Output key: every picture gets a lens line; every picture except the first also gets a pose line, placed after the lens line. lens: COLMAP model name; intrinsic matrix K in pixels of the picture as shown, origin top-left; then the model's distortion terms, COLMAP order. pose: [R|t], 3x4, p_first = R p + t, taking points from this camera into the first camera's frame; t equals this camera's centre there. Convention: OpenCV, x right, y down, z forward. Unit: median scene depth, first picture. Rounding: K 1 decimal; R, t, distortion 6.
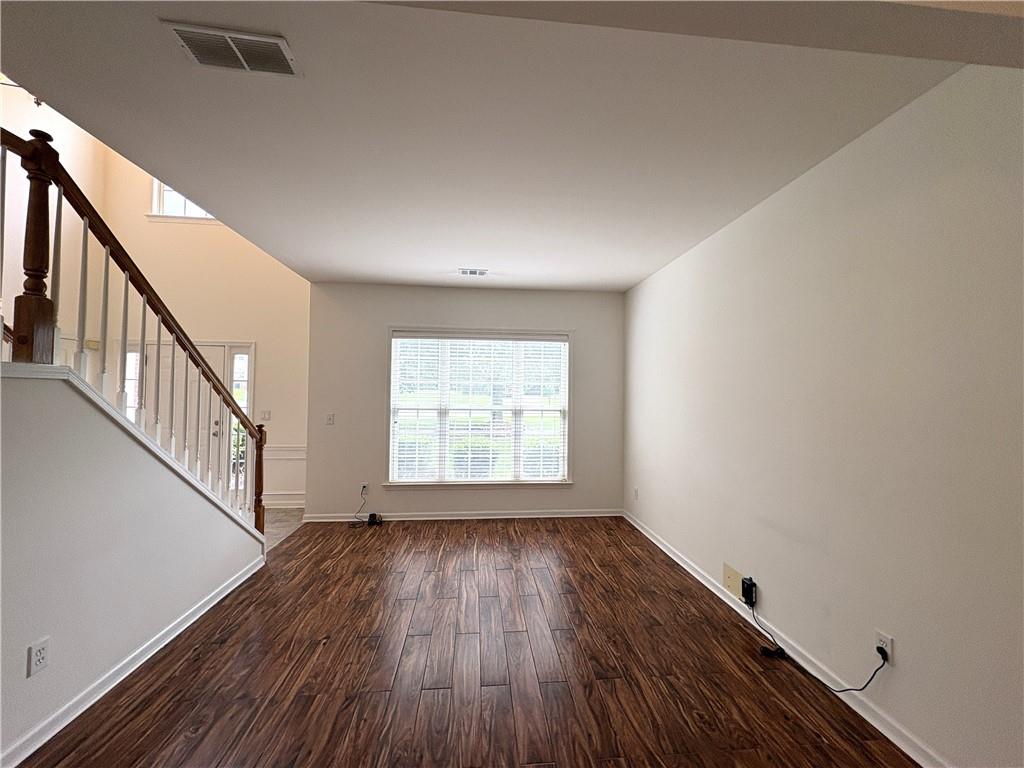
lens RADIAL K [[410.2, 0, 515.5], [0, 410.2, 387.8], [0, 0, 1]] dist [-0.002290, 0.001169]
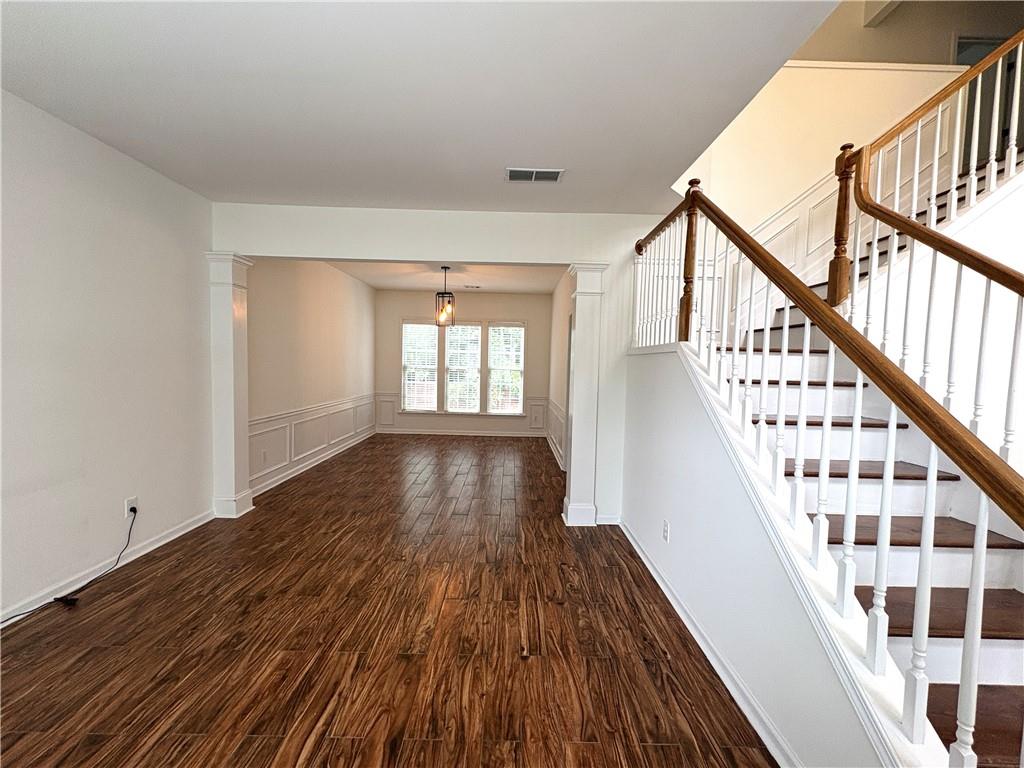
lens RADIAL K [[410.2, 0, 511.5], [0, 410.2, 383.5], [0, 0, 1]] dist [-0.002290, 0.001169]
pose [[-0.994339, -0.042168, 0.097533, -0.477032], [-0.038931, 0.998634, 0.034857, 0.044247], [-0.098869, 0.030863, -0.994622, 1.737698]]
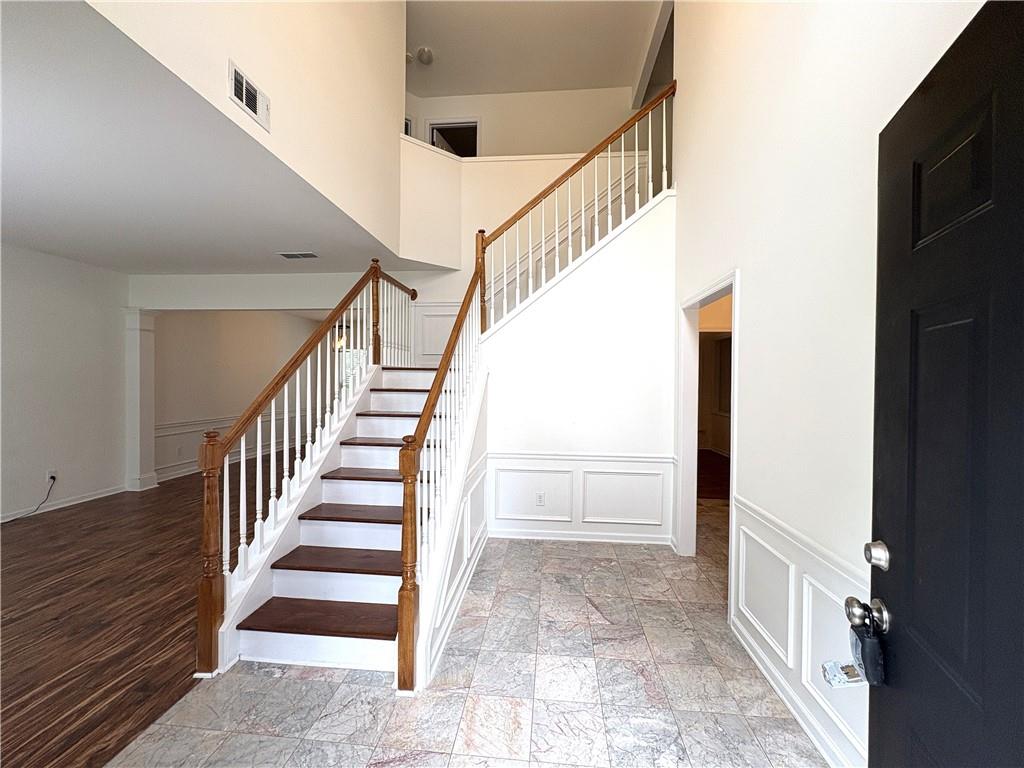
lens RADIAL K [[410.2, 0, 508.3], [0, 410.2, 384.6], [0, 0, 1]] dist [-0.002290, 0.001169]
pose [[-0.980582, -0.026458, 0.194318, -1.596170], [-0.027627, 0.999613, -0.003310, 0.022847], [-0.194155, -0.008614, -0.980933, 2.080297]]
